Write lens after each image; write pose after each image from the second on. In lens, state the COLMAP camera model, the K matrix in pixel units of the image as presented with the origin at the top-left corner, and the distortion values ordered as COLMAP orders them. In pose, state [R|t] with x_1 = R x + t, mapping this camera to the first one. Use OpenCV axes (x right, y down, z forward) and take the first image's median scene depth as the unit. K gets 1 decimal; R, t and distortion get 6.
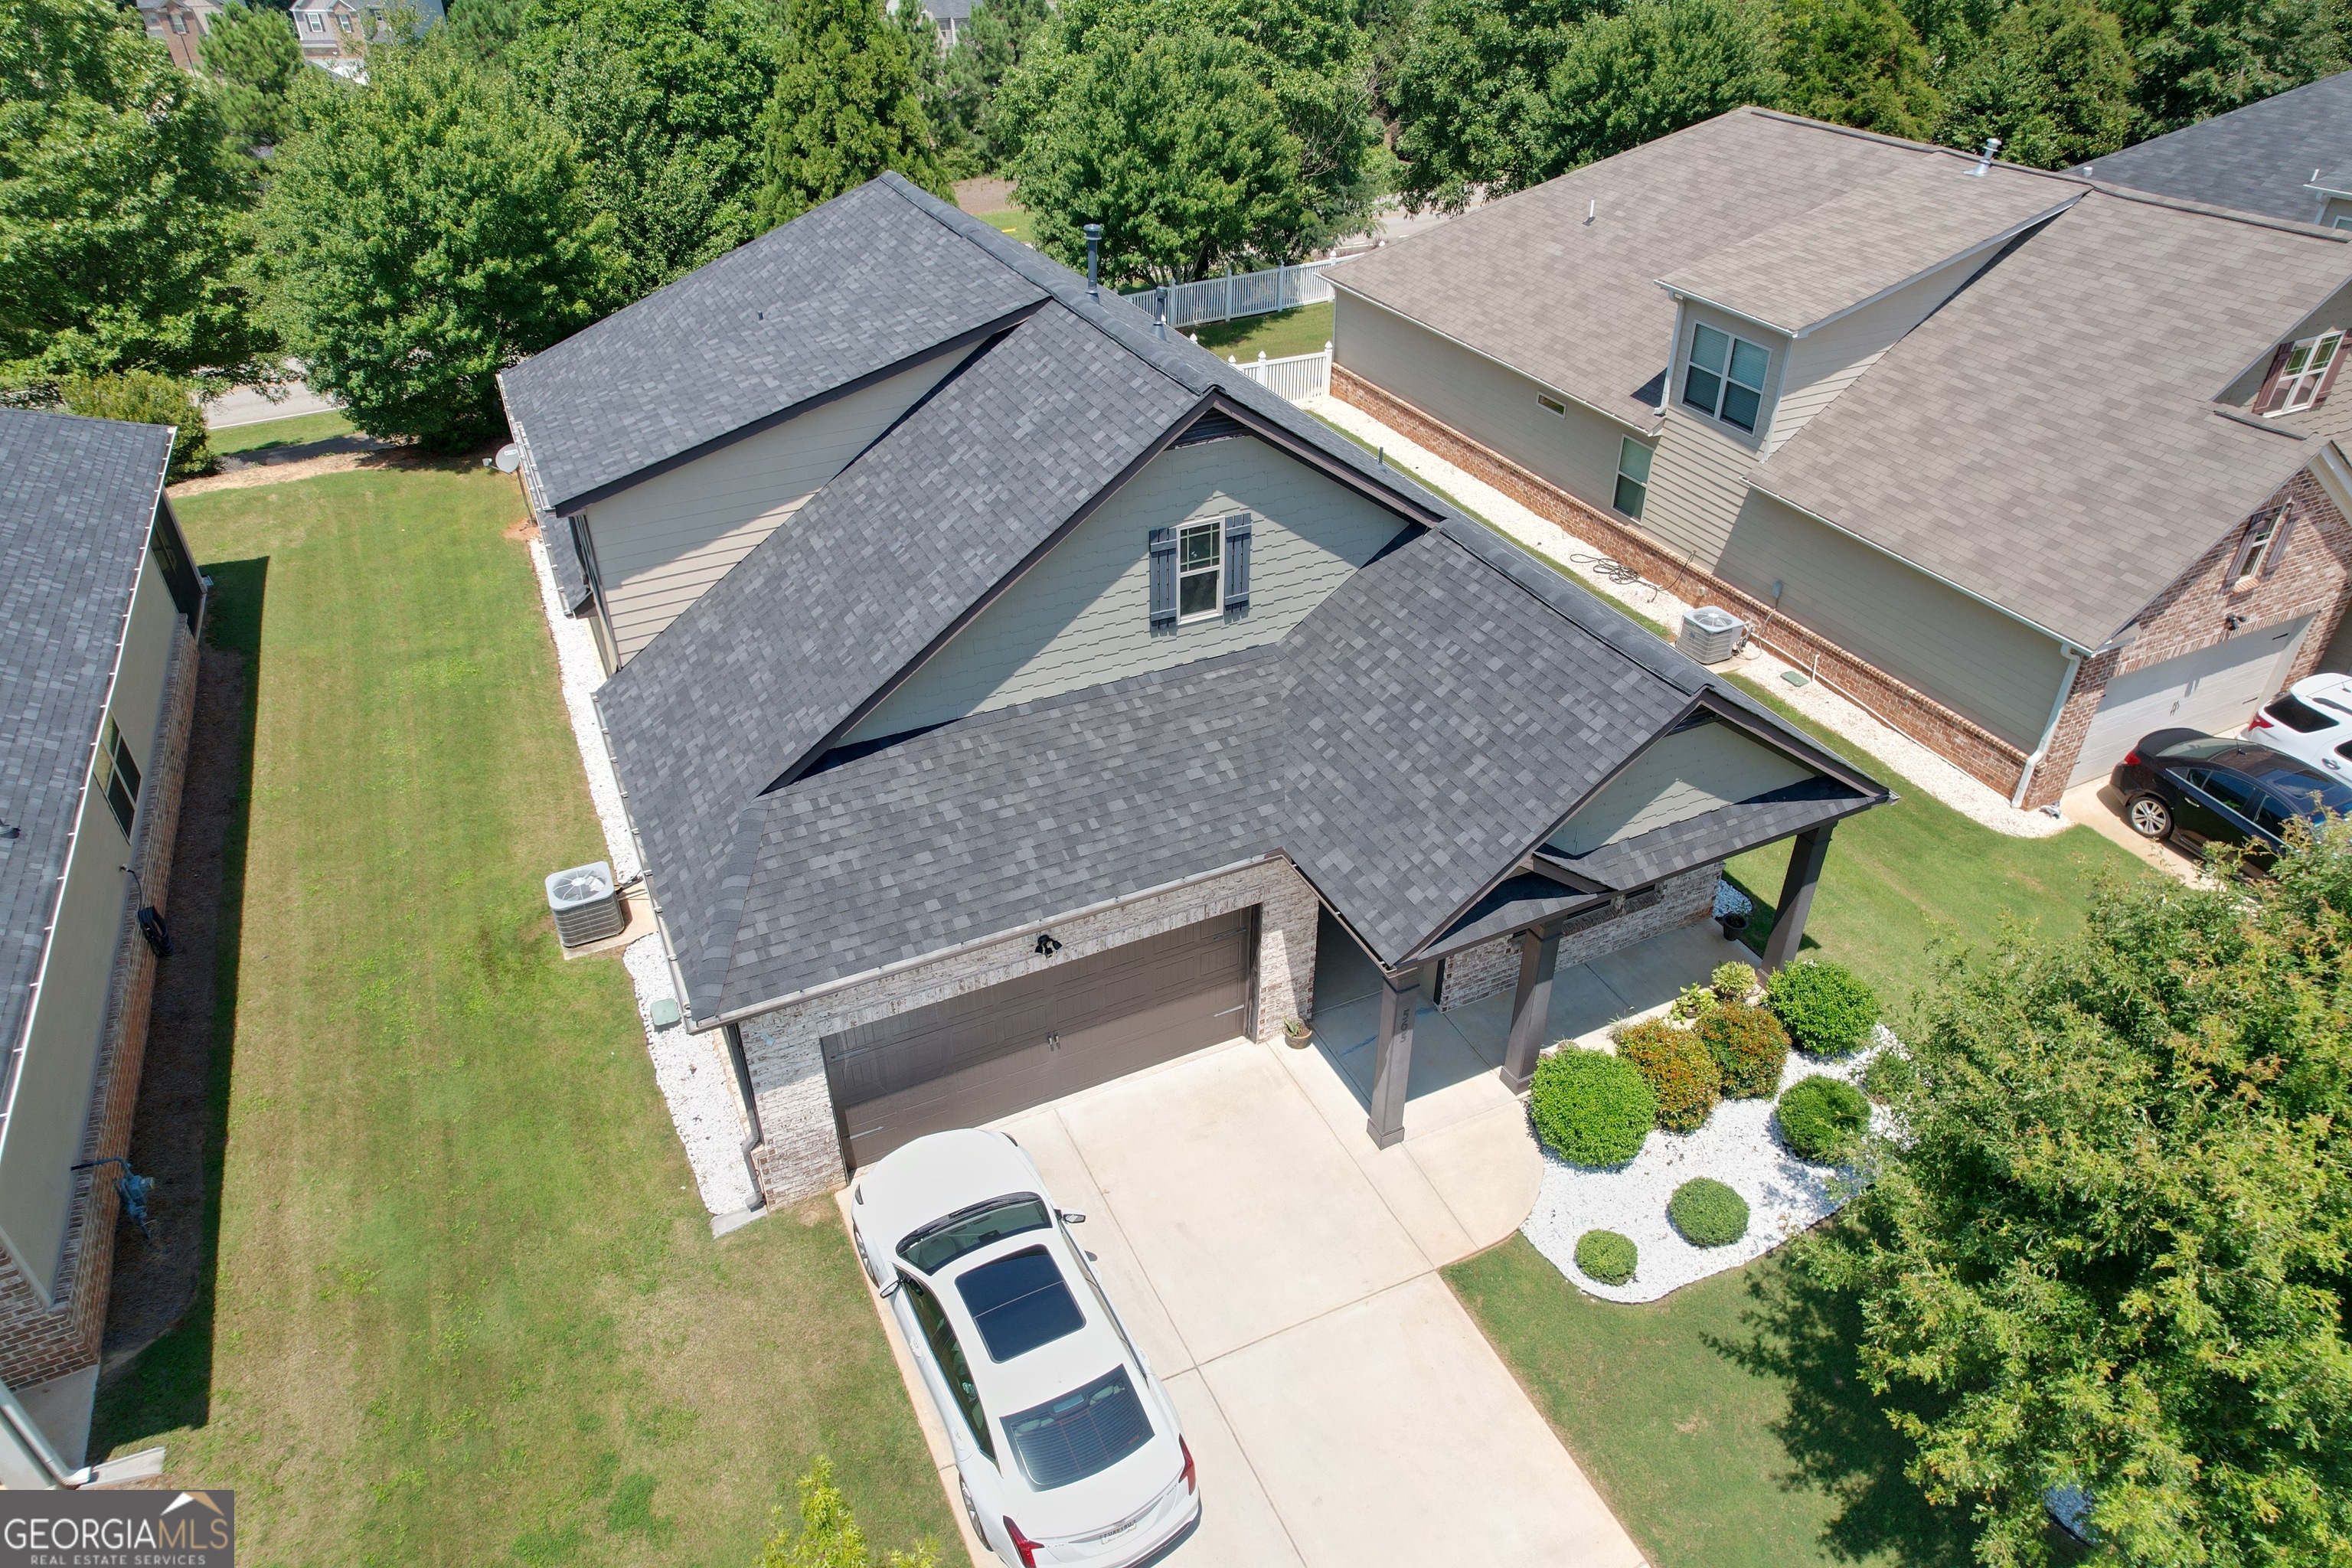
lens RADIAL K [[1502.2, 0, 1173.7], [0, 1502.2, 789.3], [0, 0, 1]] dist [-0.080115, 0.074207]
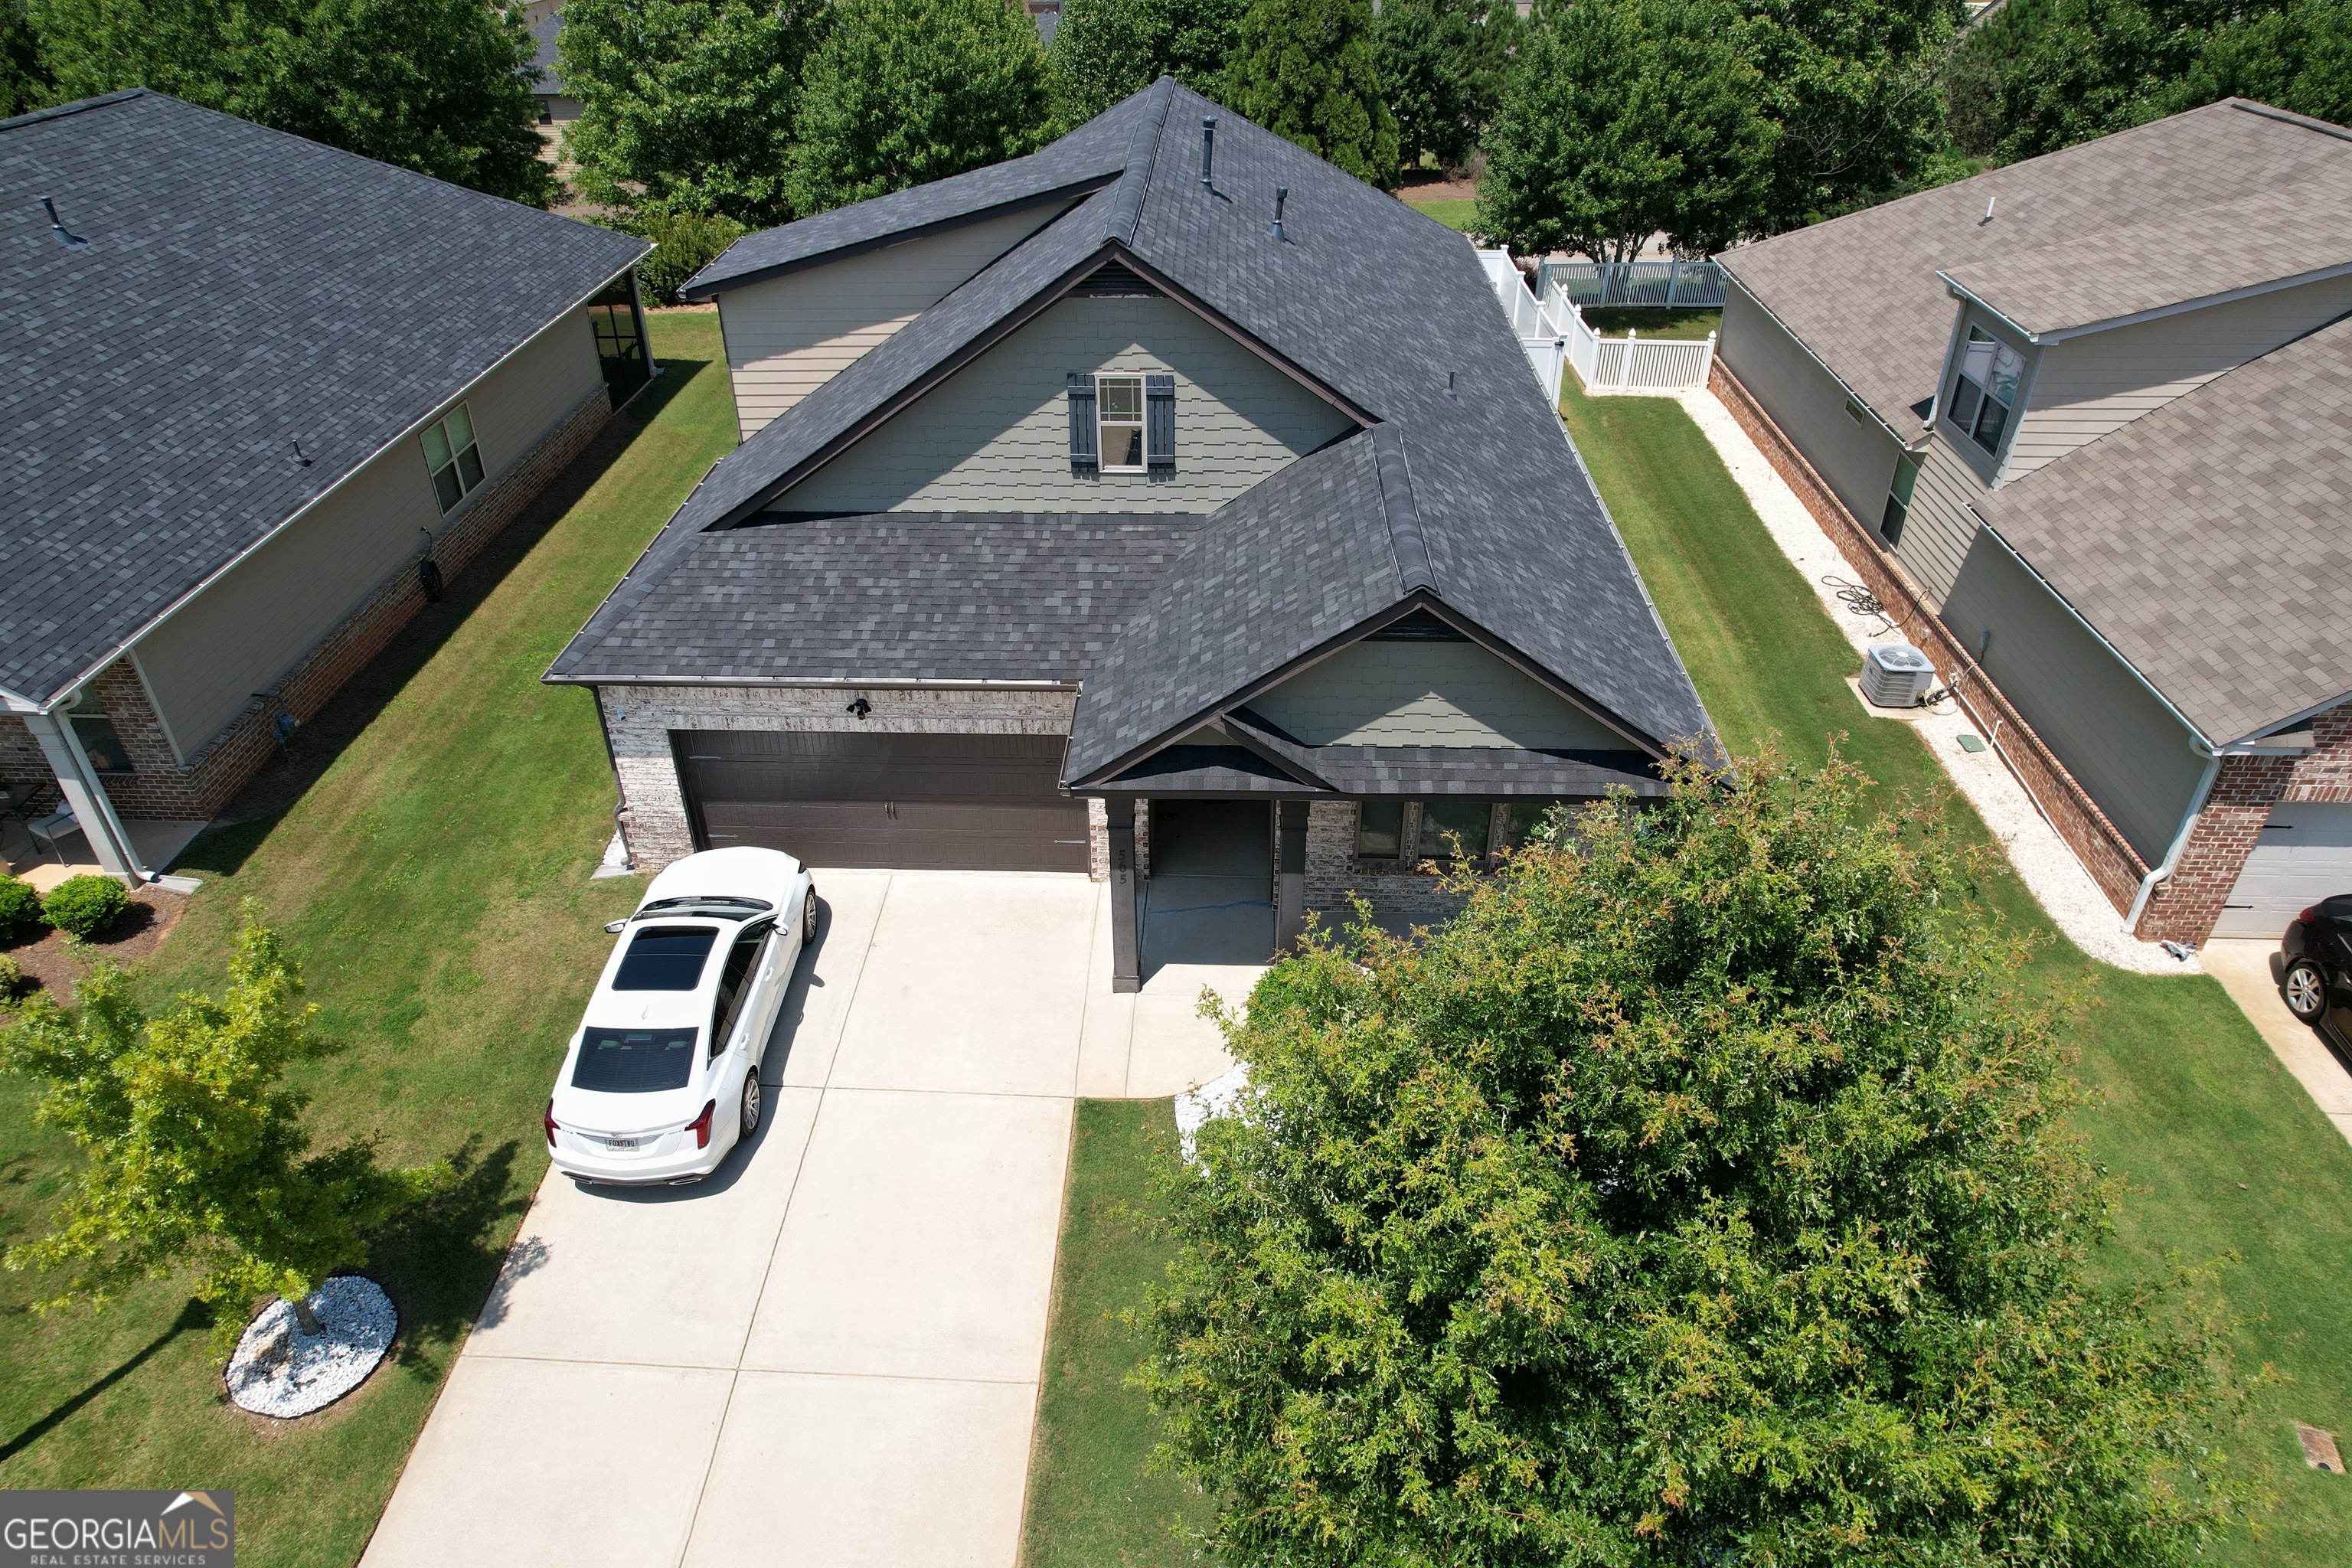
lens RADIAL K [[1502.2, 0, 1173.7], [0, 1502.2, 789.3], [0, 0, 1]] dist [-0.080115, 0.074207]
pose [[0.883066, 0.258125, -0.391874, 0.508260], [-0.259154, 0.964473, 0.051304, 0.038729], [0.391195, 0.056251, 0.918587, 0.052455]]
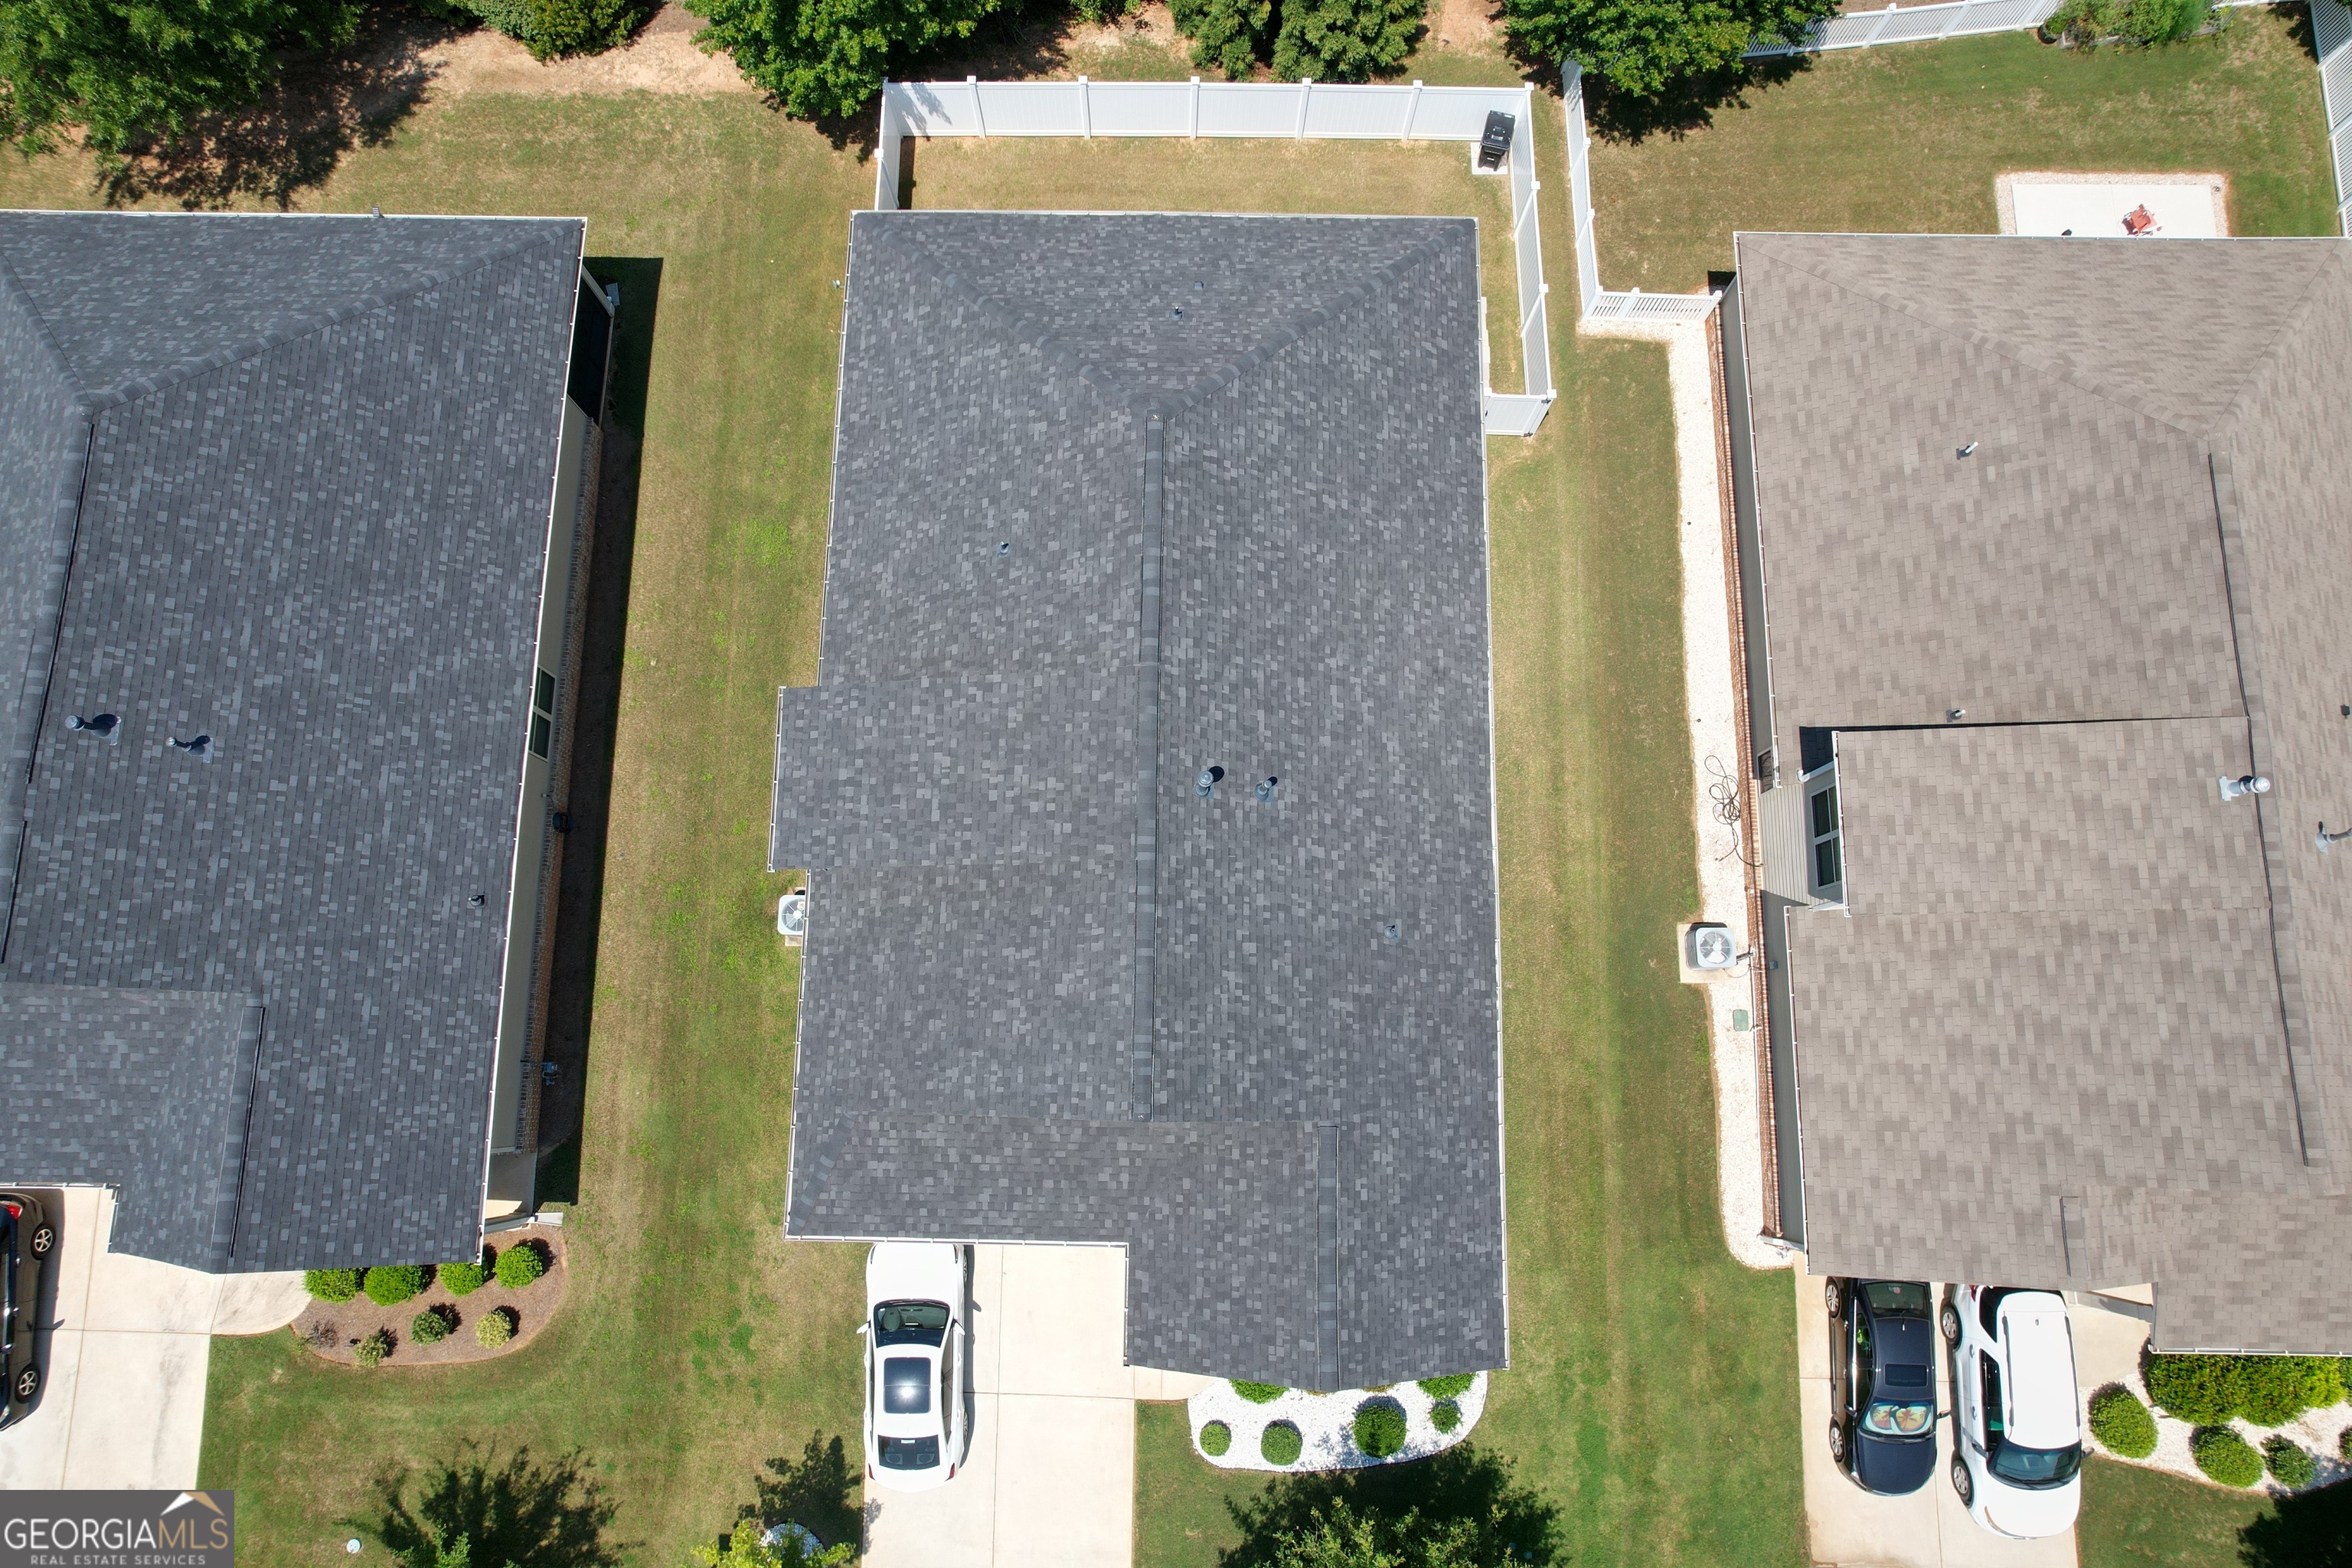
lens RADIAL K [[1502.2, 0, 1173.7], [0, 1502.2, 789.3], [0, 0, 1]] dist [-0.080115, 0.074207]
pose [[0.895417, 0.437584, -0.082150, 0.029239], [-0.251325, 0.649075, 0.718009, -1.372853], [0.367511, -0.622271, 0.691169, 0.154301]]
